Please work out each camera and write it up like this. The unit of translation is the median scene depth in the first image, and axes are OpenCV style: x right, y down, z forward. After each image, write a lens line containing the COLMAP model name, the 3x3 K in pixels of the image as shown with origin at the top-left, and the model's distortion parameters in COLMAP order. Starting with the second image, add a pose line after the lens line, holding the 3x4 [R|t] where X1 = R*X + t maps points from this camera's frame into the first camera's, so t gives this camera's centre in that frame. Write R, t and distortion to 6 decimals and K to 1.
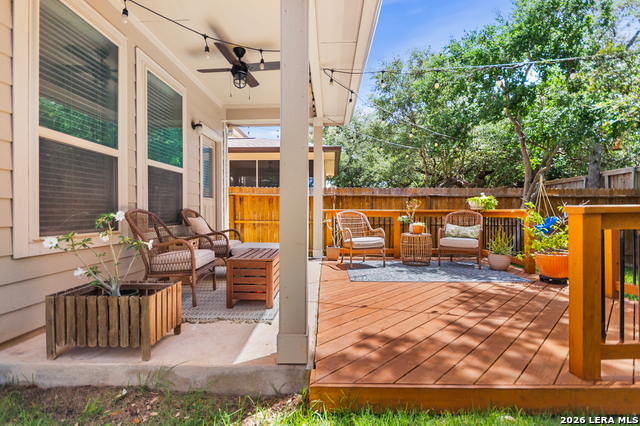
lens RADIAL K [[305.1, 0, 320.0], [0, 305.1, 213.0], [0, 0, 1]] dist [0.003603, 0.000167]
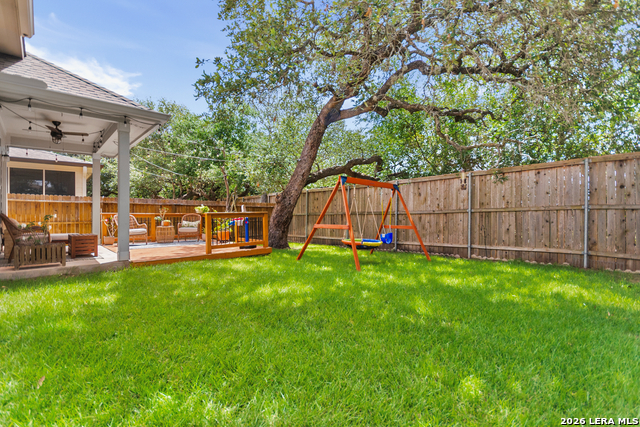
lens RADIAL K [[305.1, 0, 320.0], [0, 305.1, 213.5], [0, 0, 1]] dist [0.003603, 0.000167]
pose [[0.715042, -0.001803, 0.699079, -0.292578], [0.009693, 0.999926, -0.007335, 0.012927], [-0.699014, 0.012020, 0.715007, -0.926806]]
